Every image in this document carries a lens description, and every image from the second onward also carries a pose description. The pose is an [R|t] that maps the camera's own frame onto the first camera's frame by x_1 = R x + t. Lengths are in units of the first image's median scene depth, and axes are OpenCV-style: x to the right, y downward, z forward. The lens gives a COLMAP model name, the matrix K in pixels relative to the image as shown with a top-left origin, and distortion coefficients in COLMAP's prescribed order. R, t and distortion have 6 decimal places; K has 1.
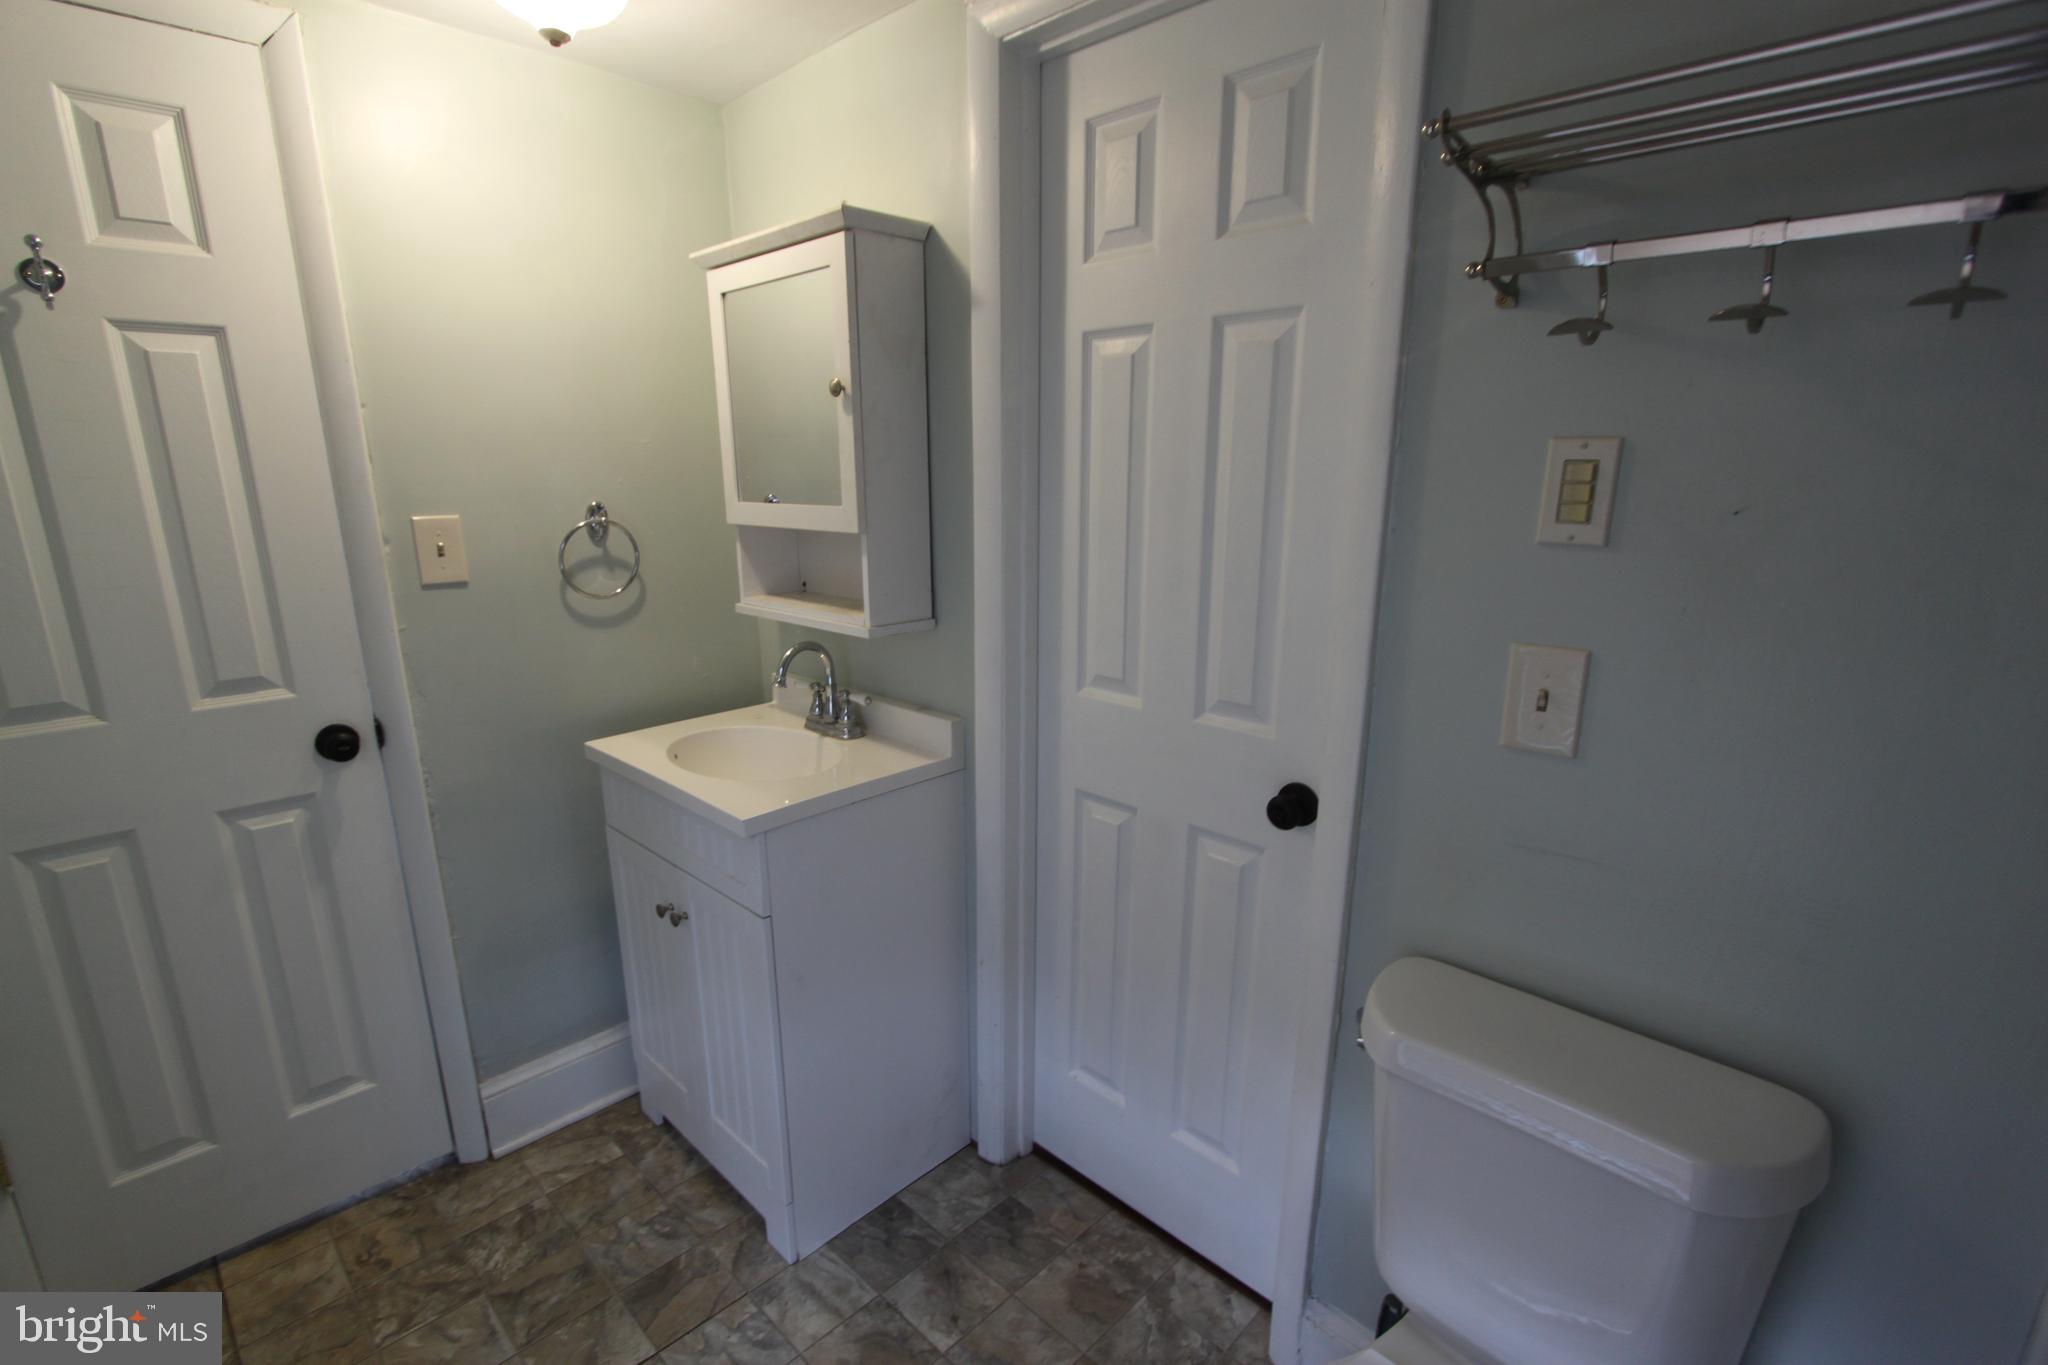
lens RADIAL K [[943.8, 0, 1008.9], [0, 943.8, 699.2], [0, 0, 1]] dist [-0.015682, 0.000960]
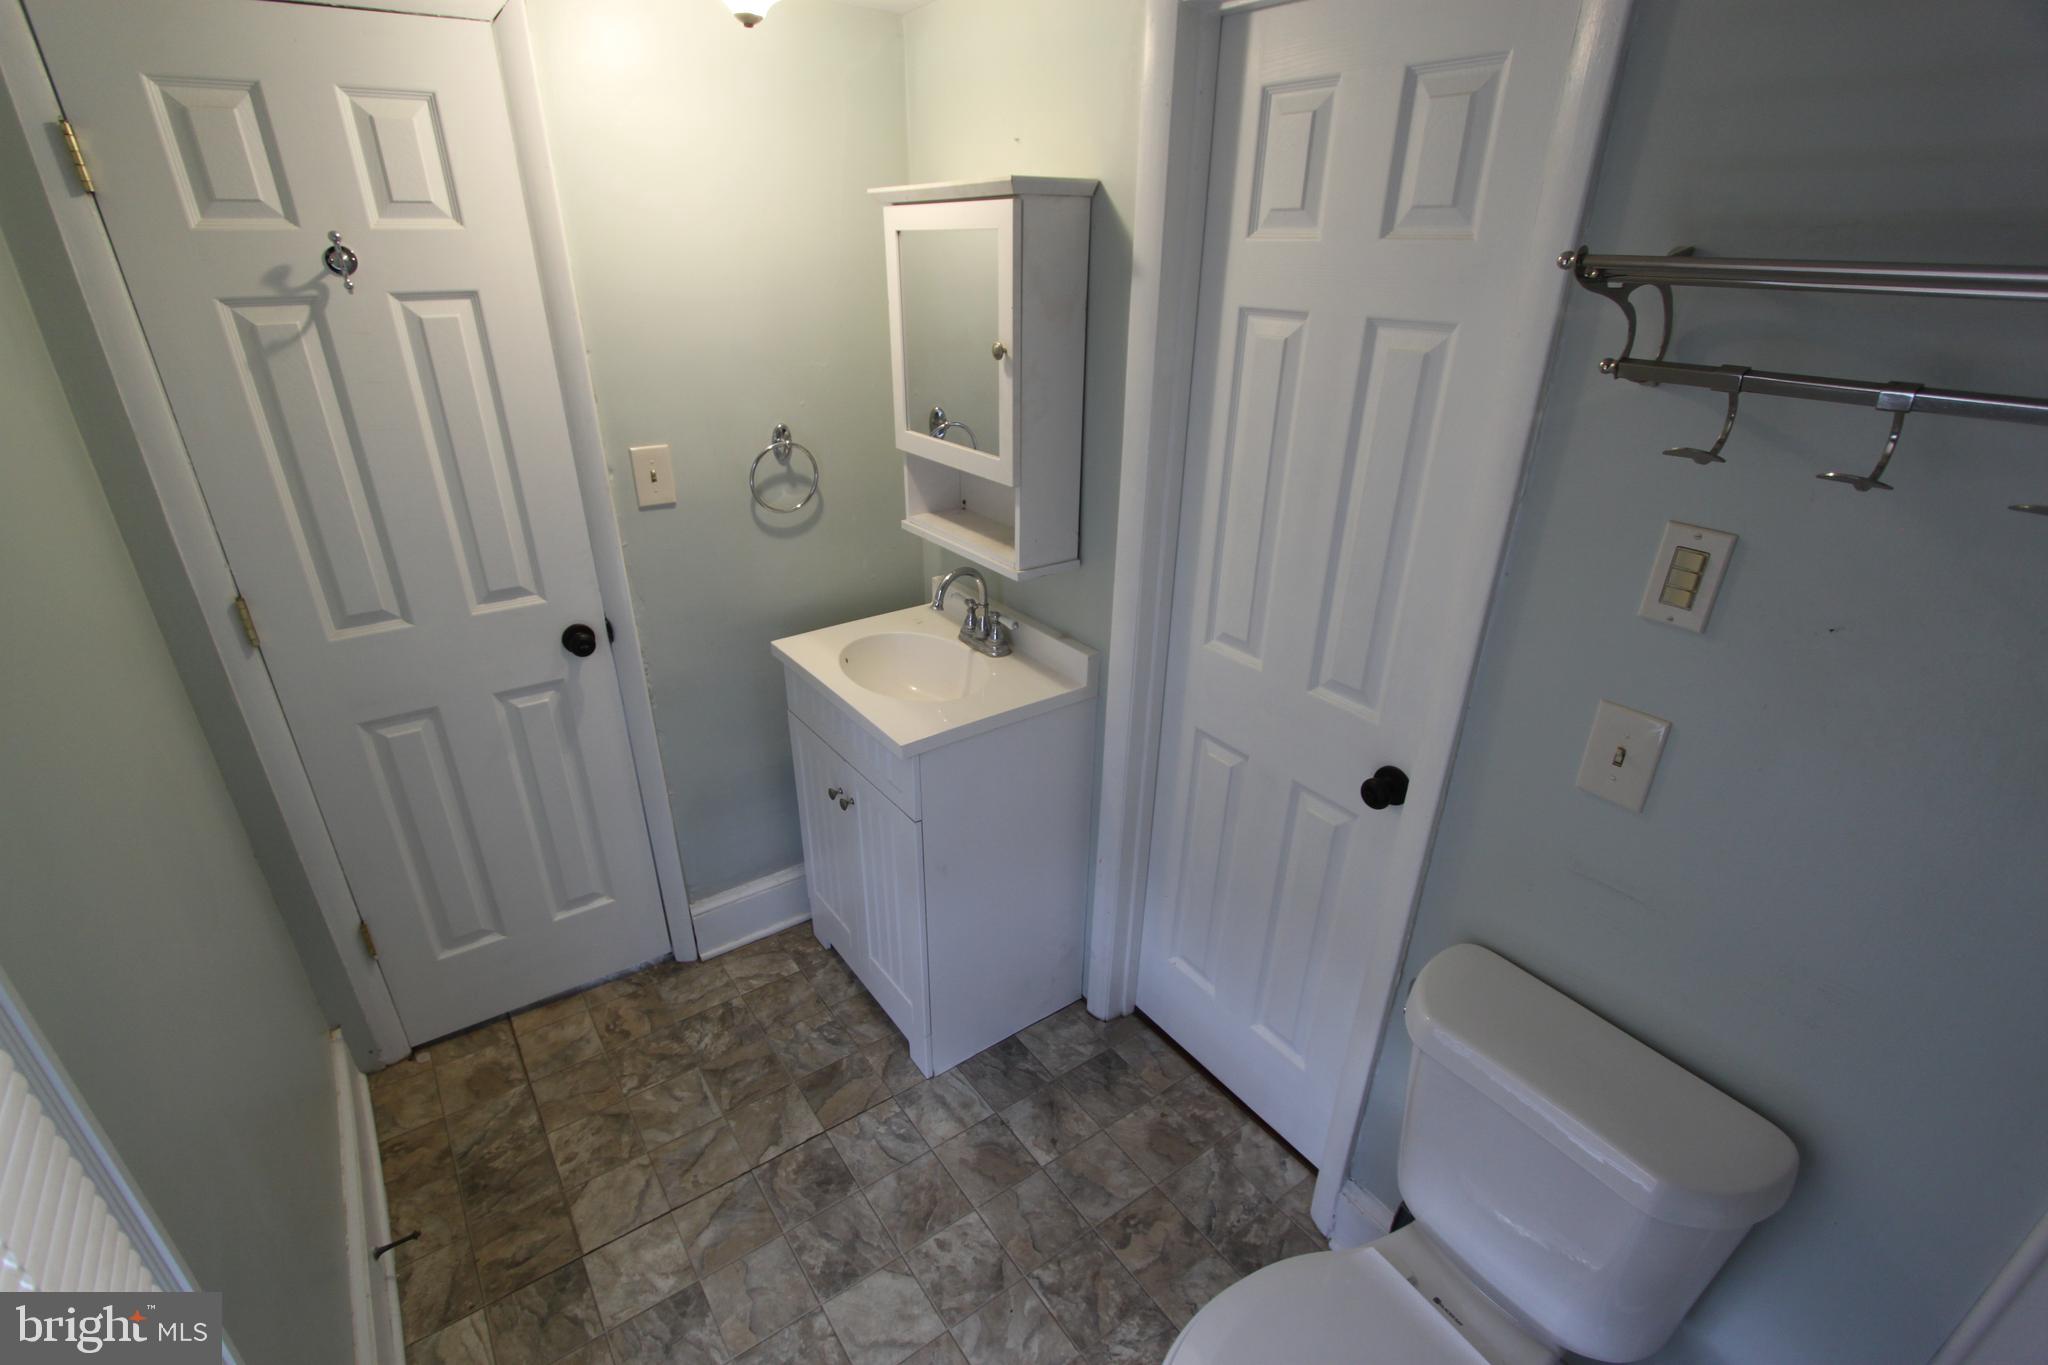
lens RADIAL K [[943.8, 0, 1008.9], [0, 943.8, 699.2], [0, 0, 1]] dist [-0.015682, 0.000960]
pose [[0.983910, 0.086567, -0.156294, 0.026415], [-0.052991, 0.976811, 0.207442, -0.160336], [0.170628, -0.195822, 0.965681, -0.093838]]
